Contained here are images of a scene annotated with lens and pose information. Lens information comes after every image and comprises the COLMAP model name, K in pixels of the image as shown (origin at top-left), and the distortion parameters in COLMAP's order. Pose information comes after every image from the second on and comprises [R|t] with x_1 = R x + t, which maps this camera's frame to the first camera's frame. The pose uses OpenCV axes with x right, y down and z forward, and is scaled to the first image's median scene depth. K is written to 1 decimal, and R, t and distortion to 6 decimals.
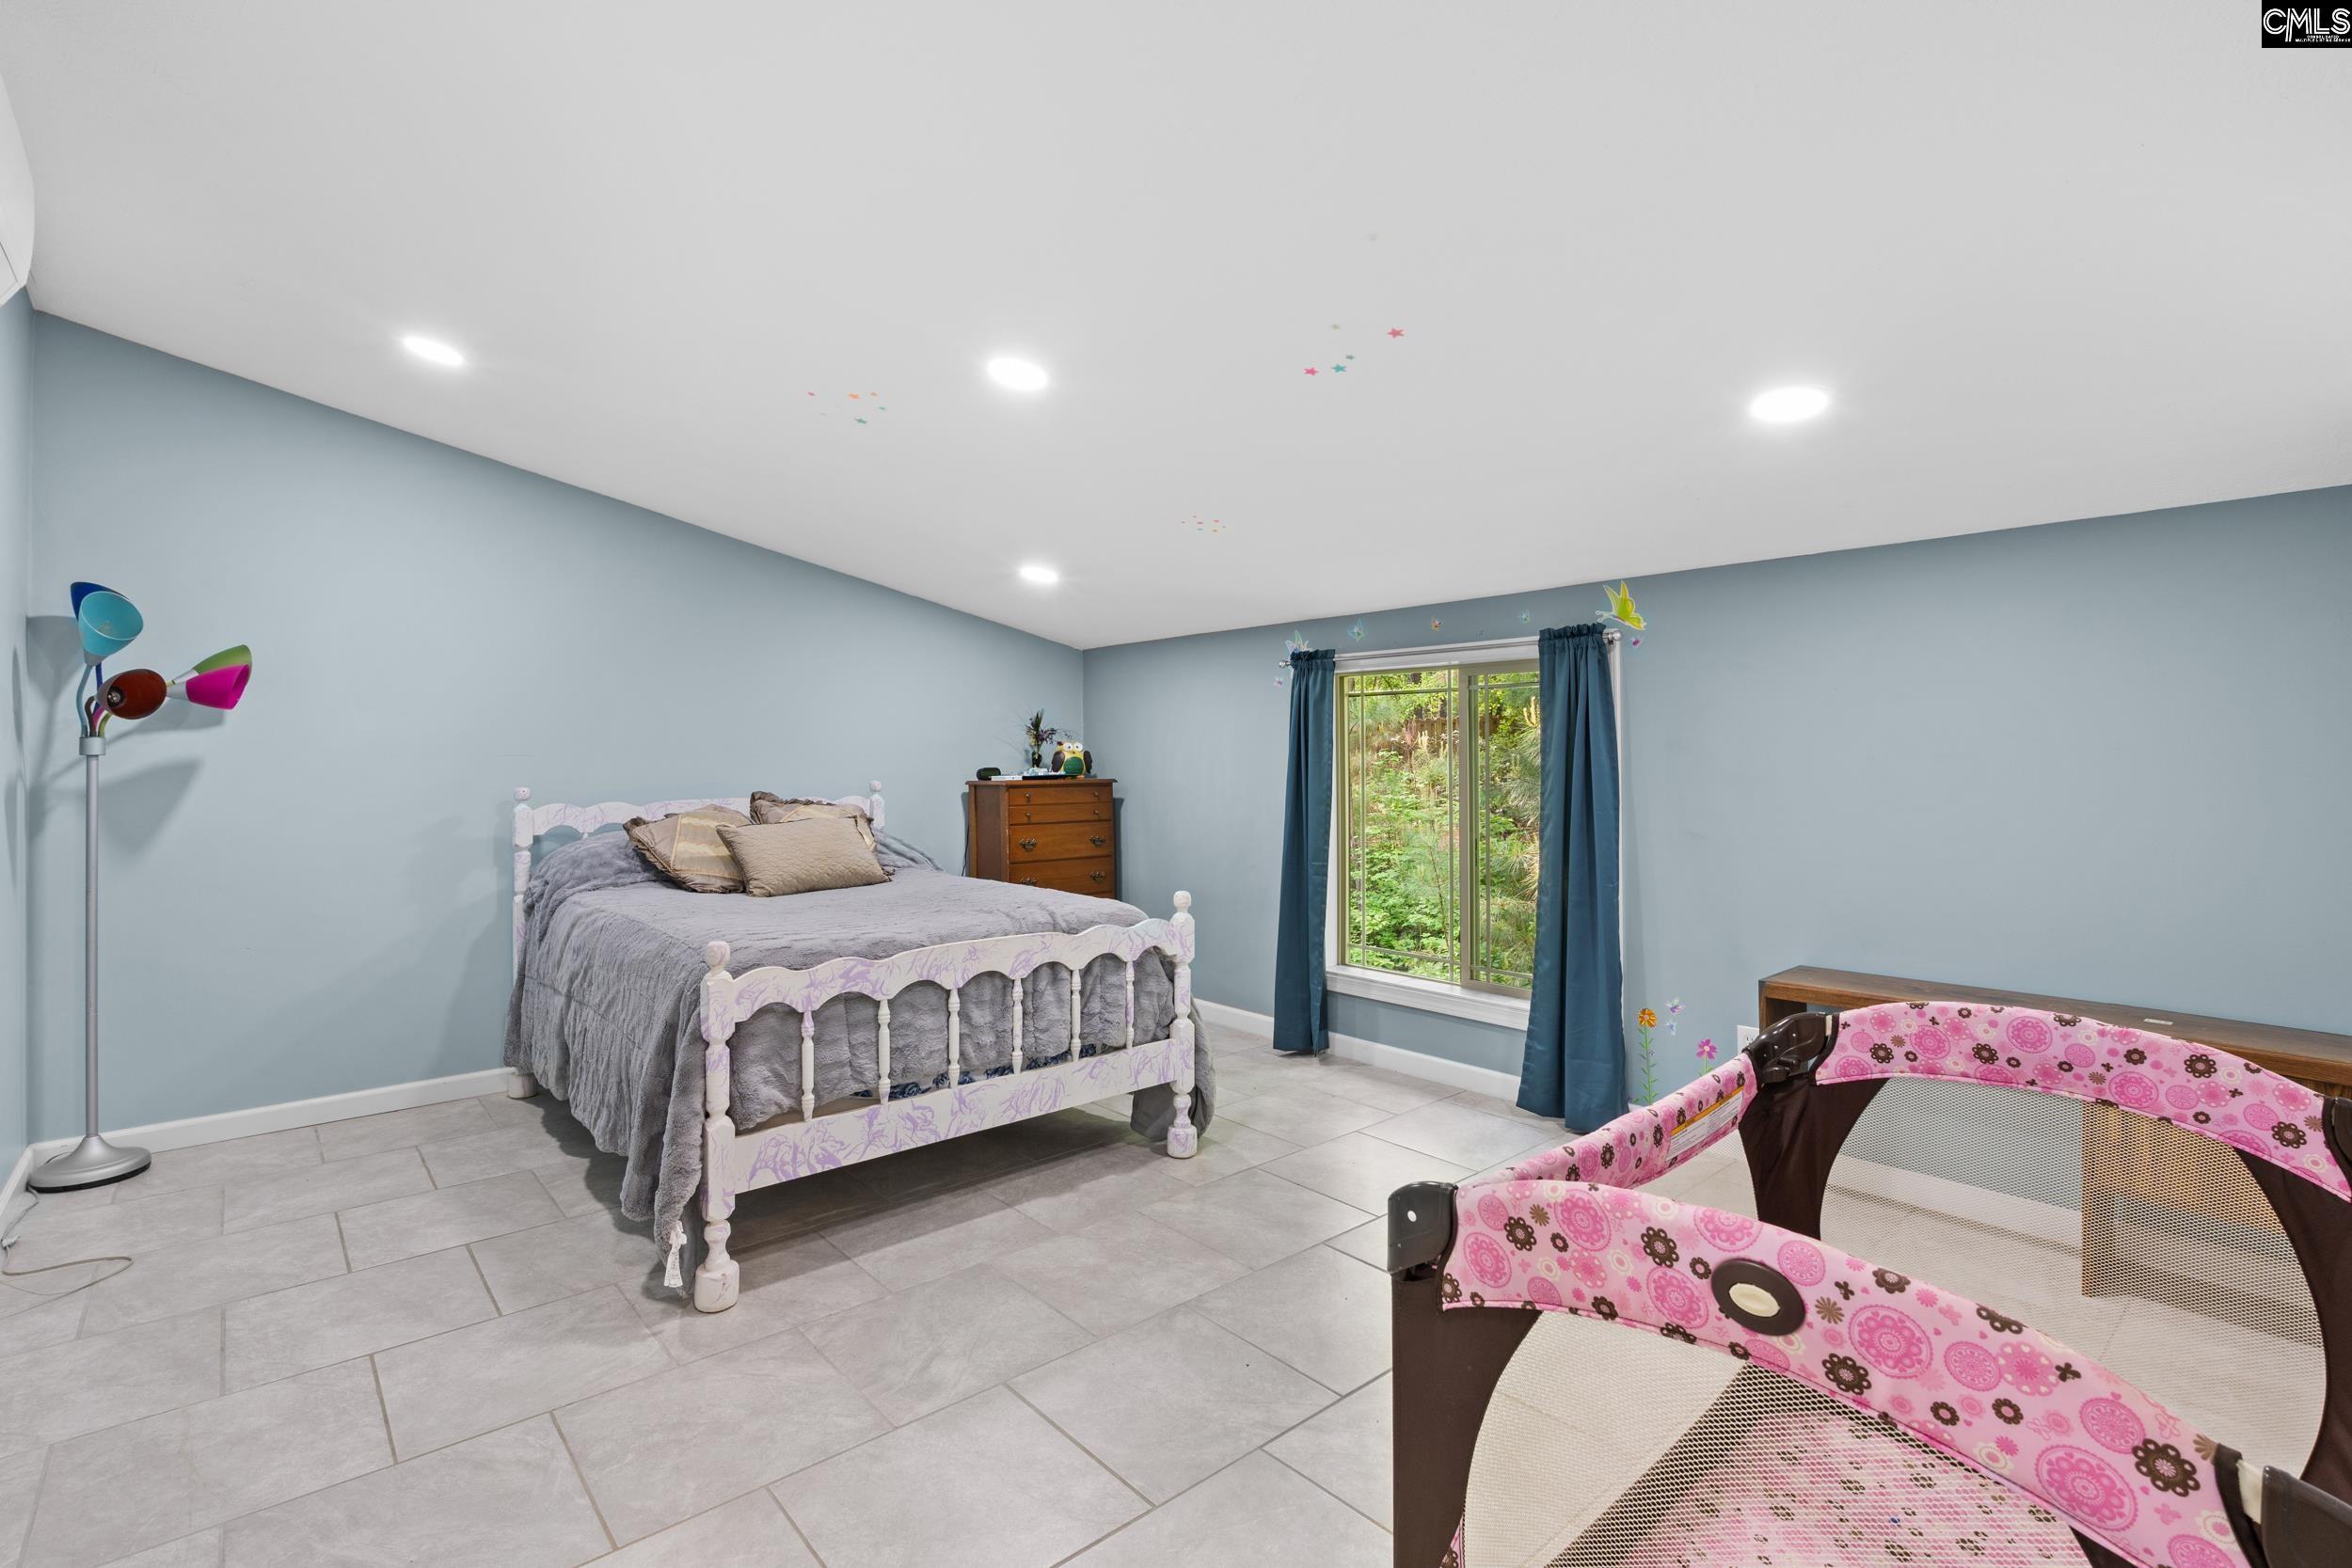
lens RADIAL K [[1085.9, 0, 1172.6], [0, 1085.9, 767.1], [0, 0, 1]] dist [-0.008400, -0.000124]
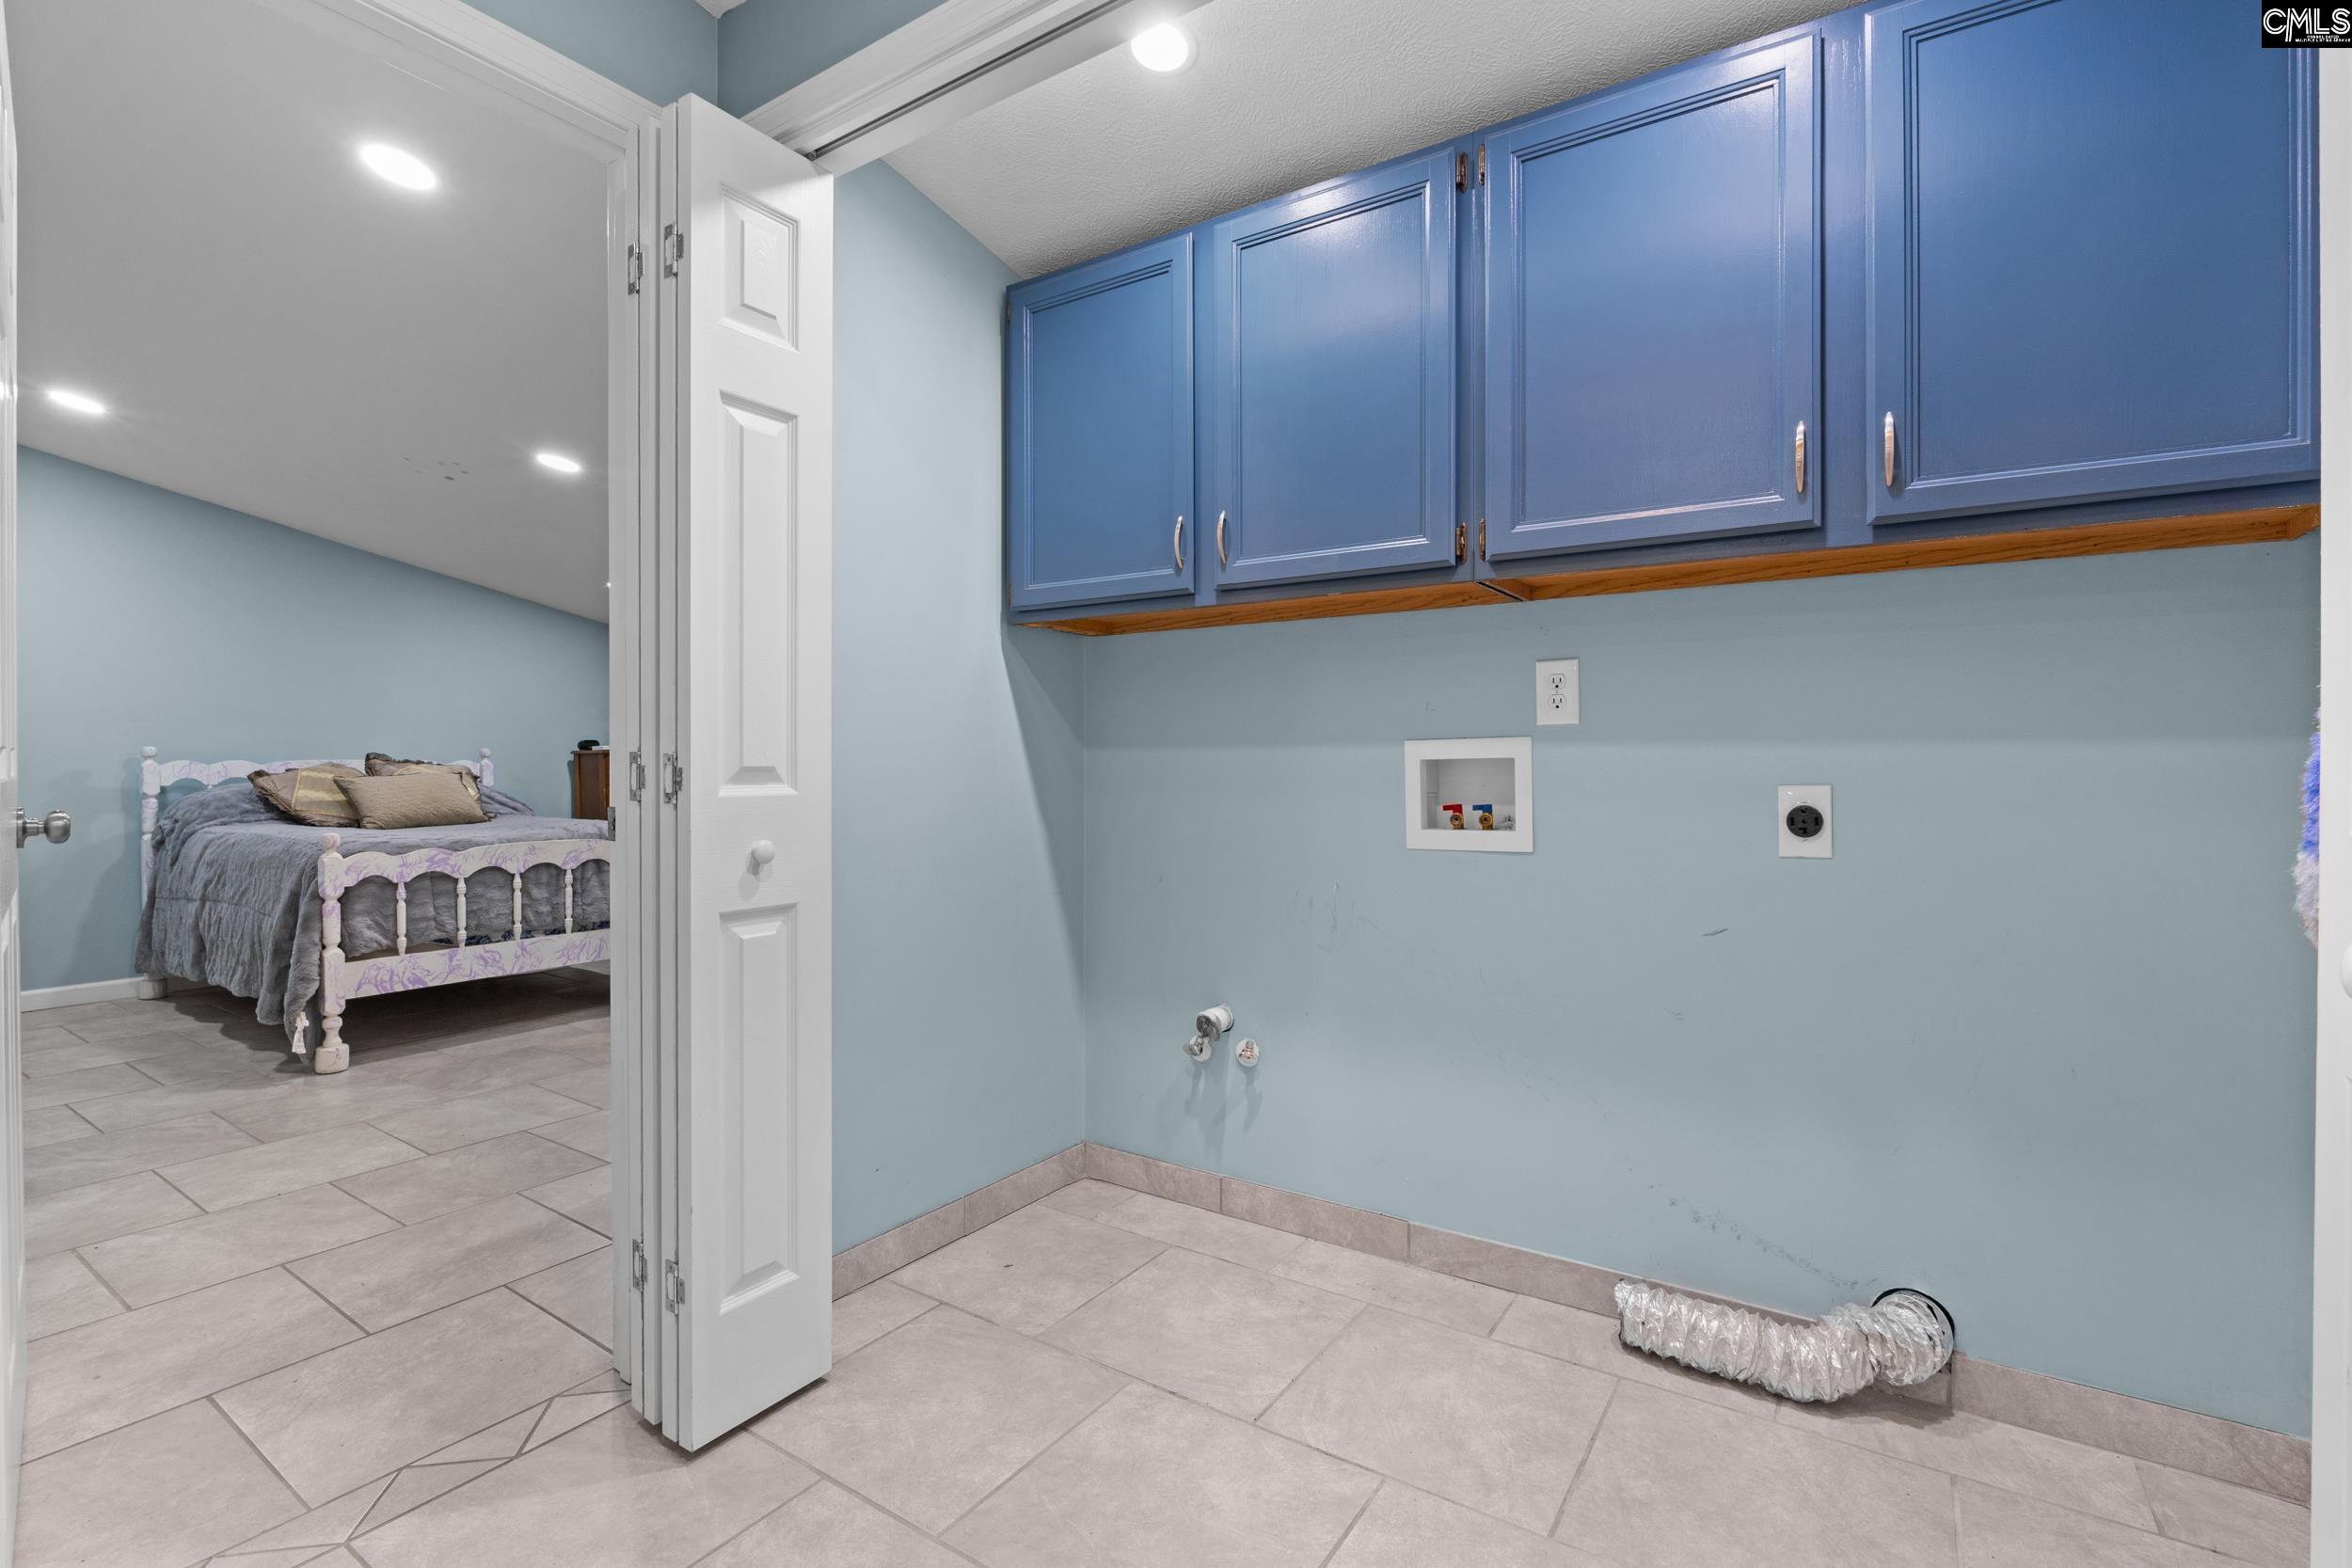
lens RADIAL K [[1085.9, 0, 1175.6], [0, 1085.9, 786.2], [0, 0, 1]] dist [-0.008400, -0.000124]
pose [[0.967288, -0.002389, 0.253669, 0.281850], [-0.001283, 0.999897, 0.014312, 0.060536], [-0.253677, -0.014169, 0.967185, -0.629616]]
